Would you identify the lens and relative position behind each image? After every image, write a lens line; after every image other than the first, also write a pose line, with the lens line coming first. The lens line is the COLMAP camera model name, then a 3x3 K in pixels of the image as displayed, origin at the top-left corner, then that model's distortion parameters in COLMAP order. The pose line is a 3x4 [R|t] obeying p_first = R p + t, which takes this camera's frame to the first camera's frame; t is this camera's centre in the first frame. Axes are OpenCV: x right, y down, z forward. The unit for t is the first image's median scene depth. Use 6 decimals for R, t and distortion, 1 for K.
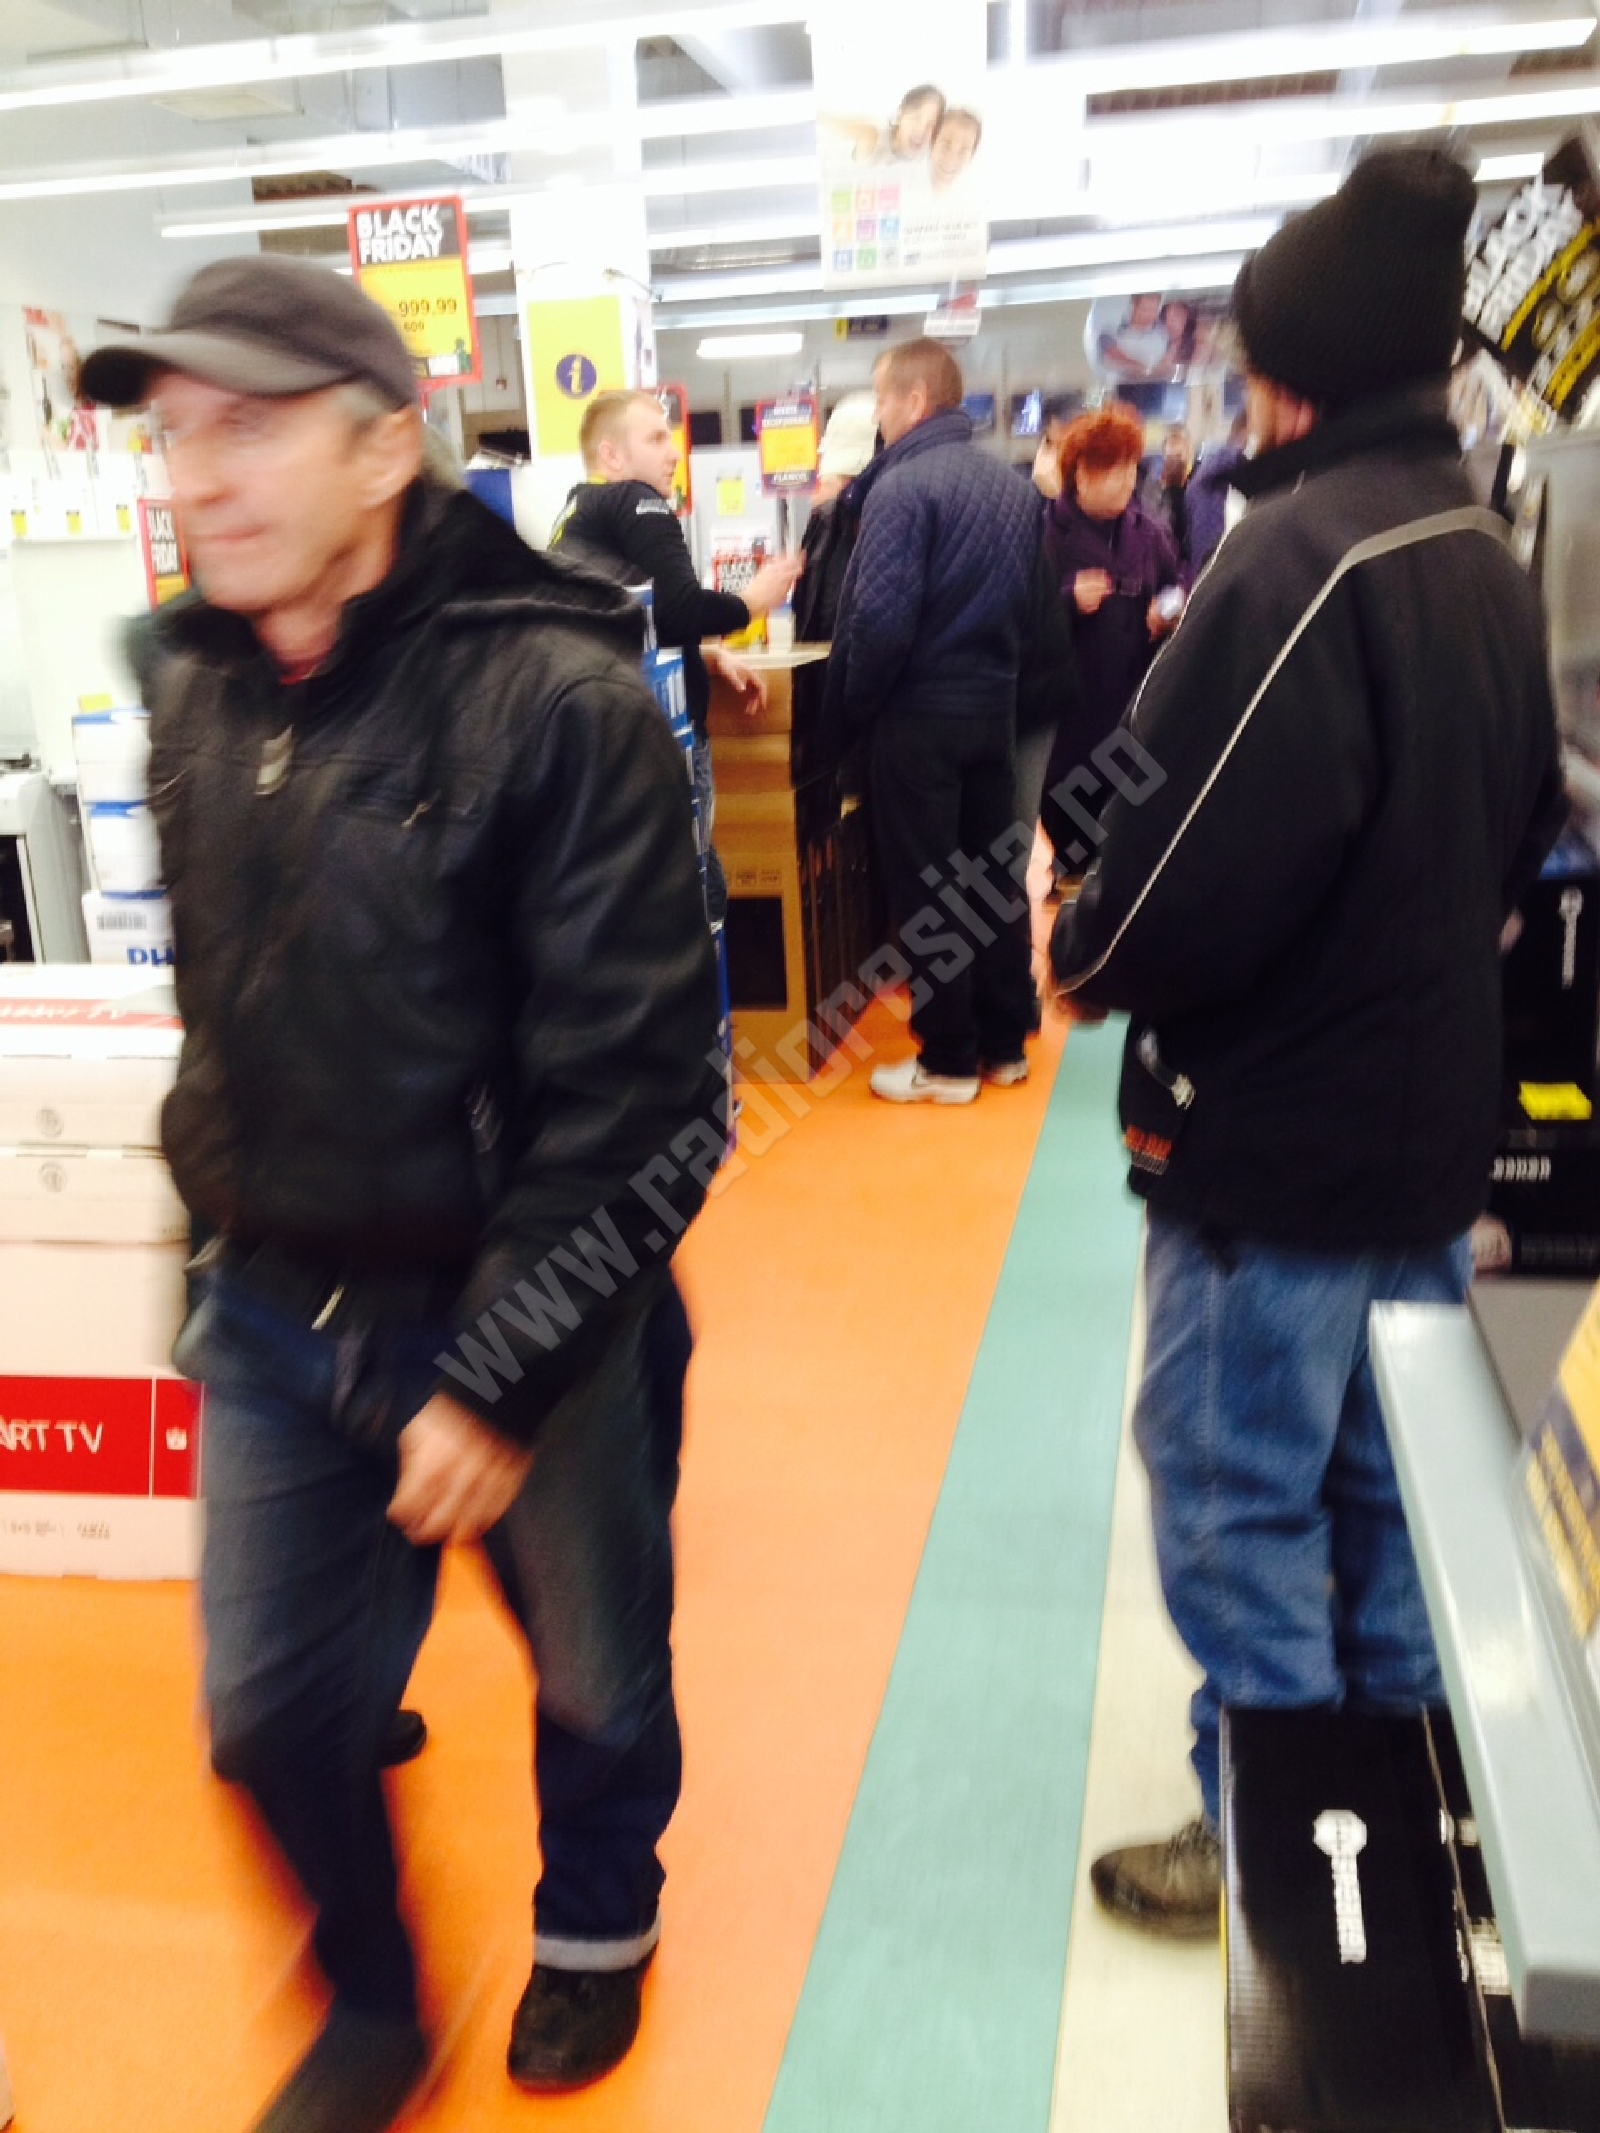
lens RADIAL K [[2049.0, 0, 800.0], [0, 2049.0, 1066.5], [0, 0, 1]] dist [0.146825, -0.386794]
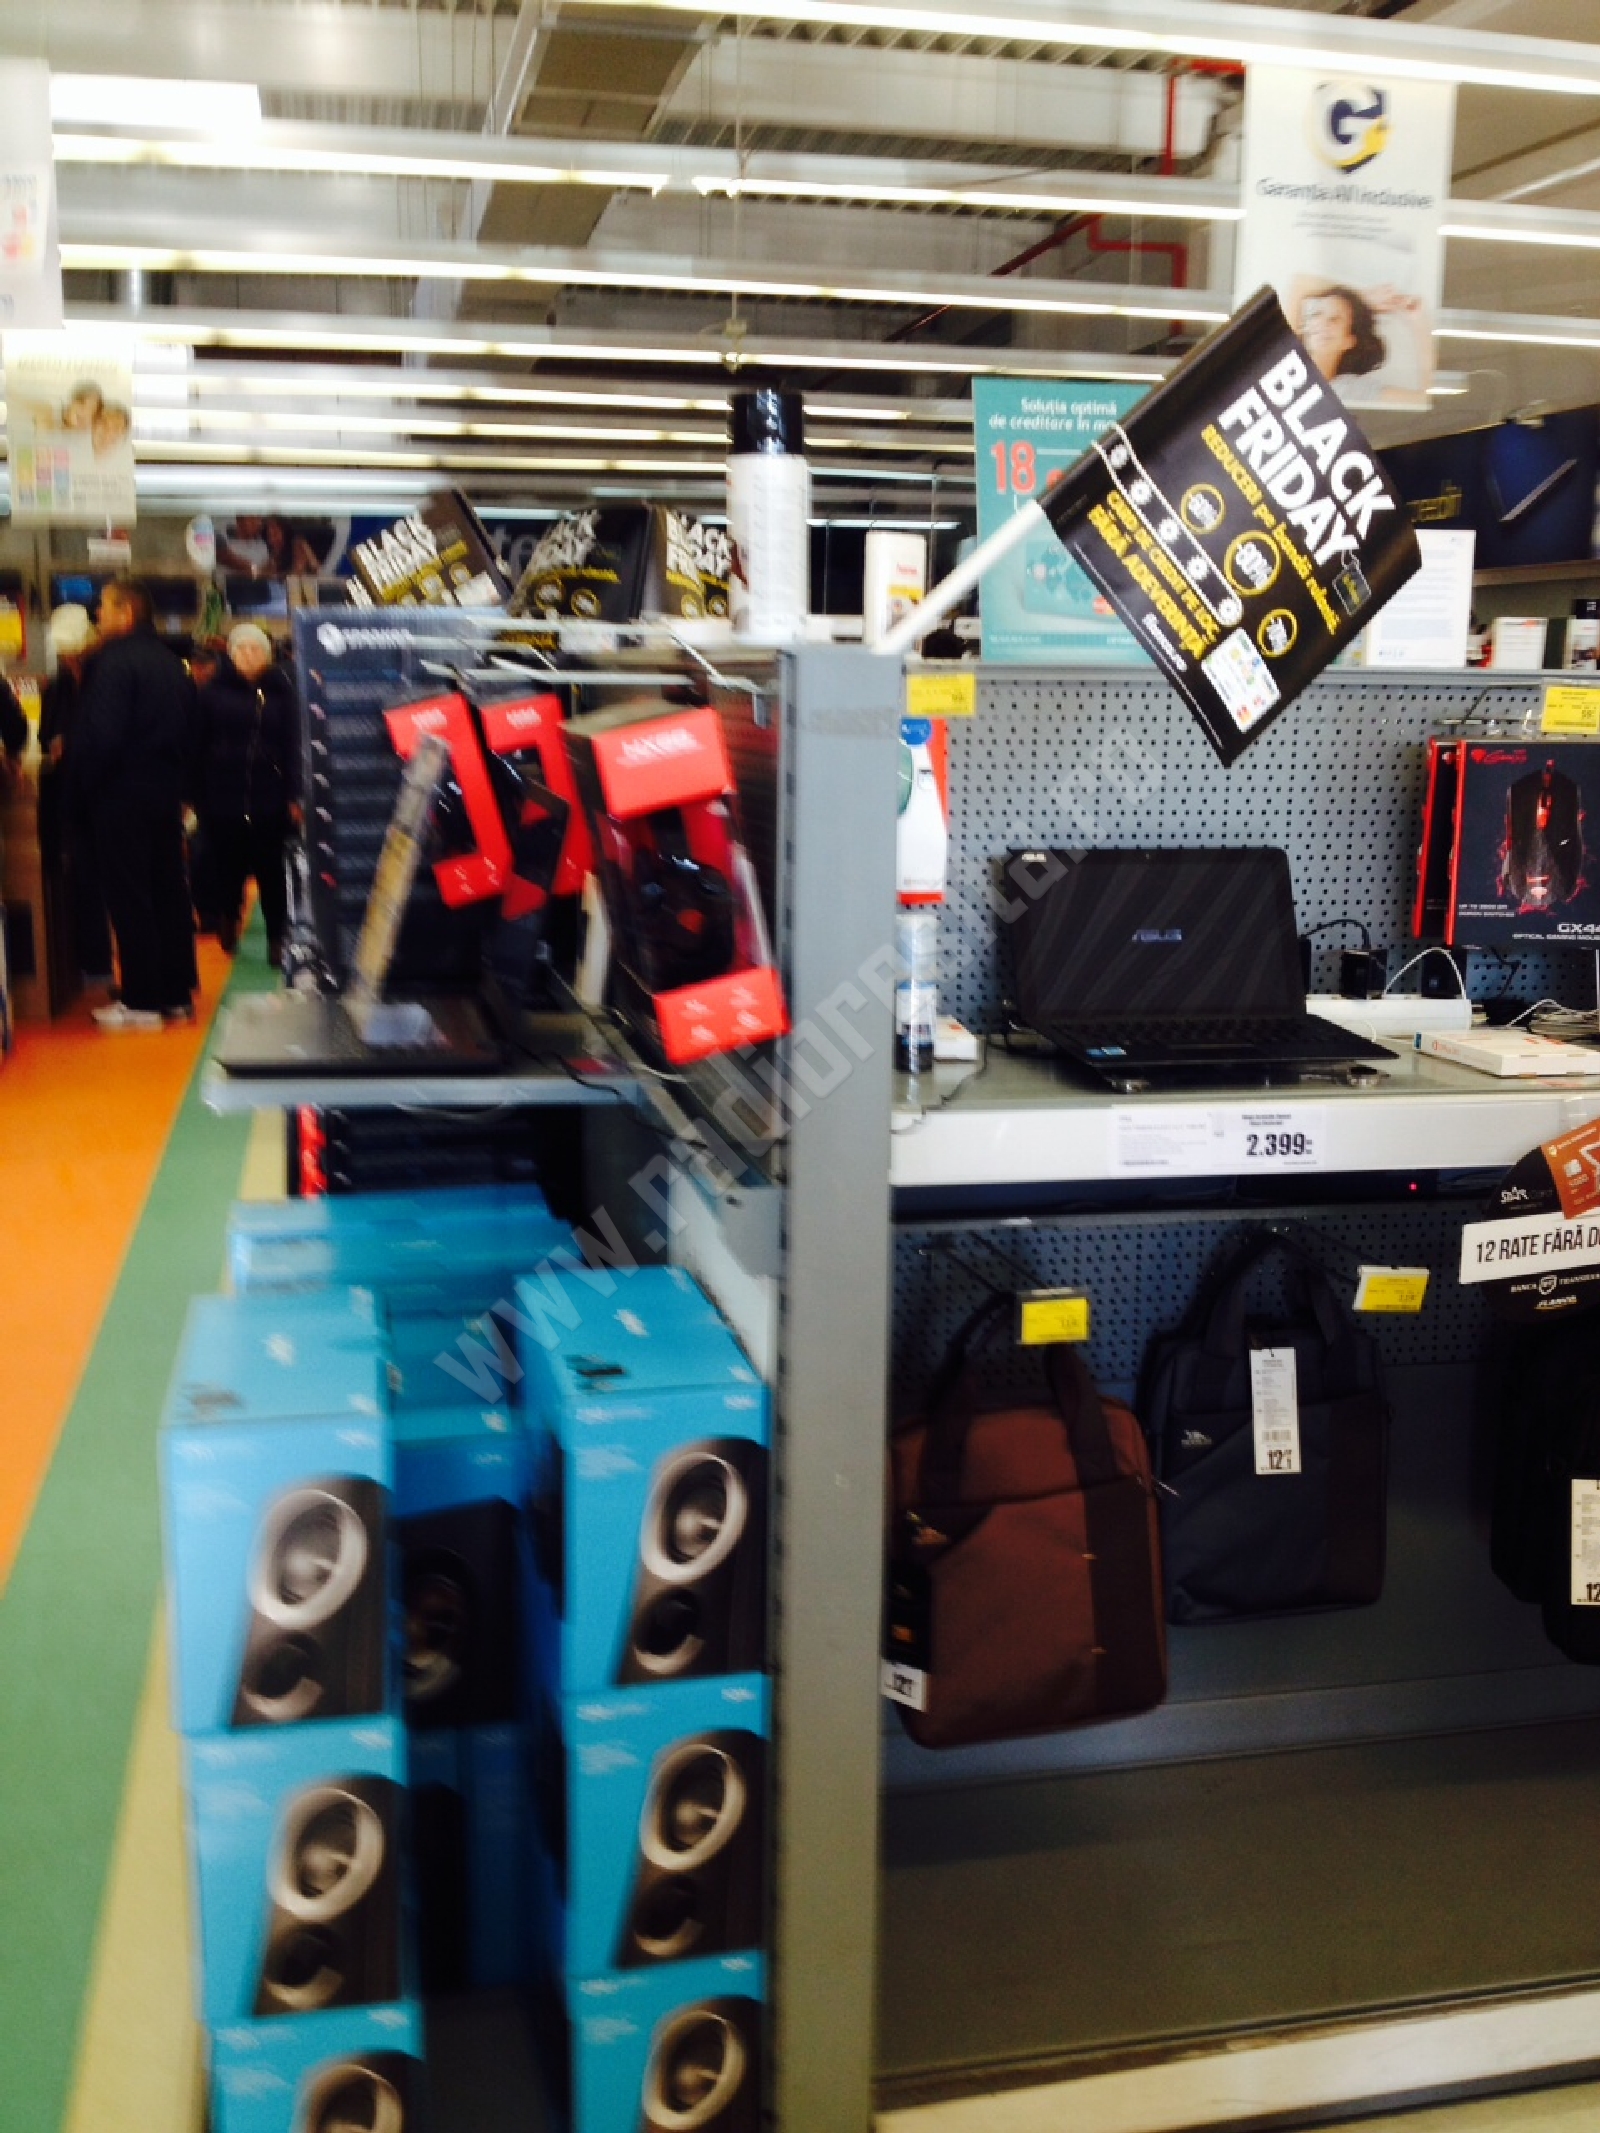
lens RADIAL K [[2049.0, 0, 800.0], [0, 2049.0, 1066.5], [0, 0, 1]] dist [0.146825, -0.386794]
pose [[0.914966, -0.016207, 0.403206, -0.073290], [0.049081, 0.996244, -0.071331, 0.120009], [-0.400536, 0.085055, 0.912325, -0.454252]]
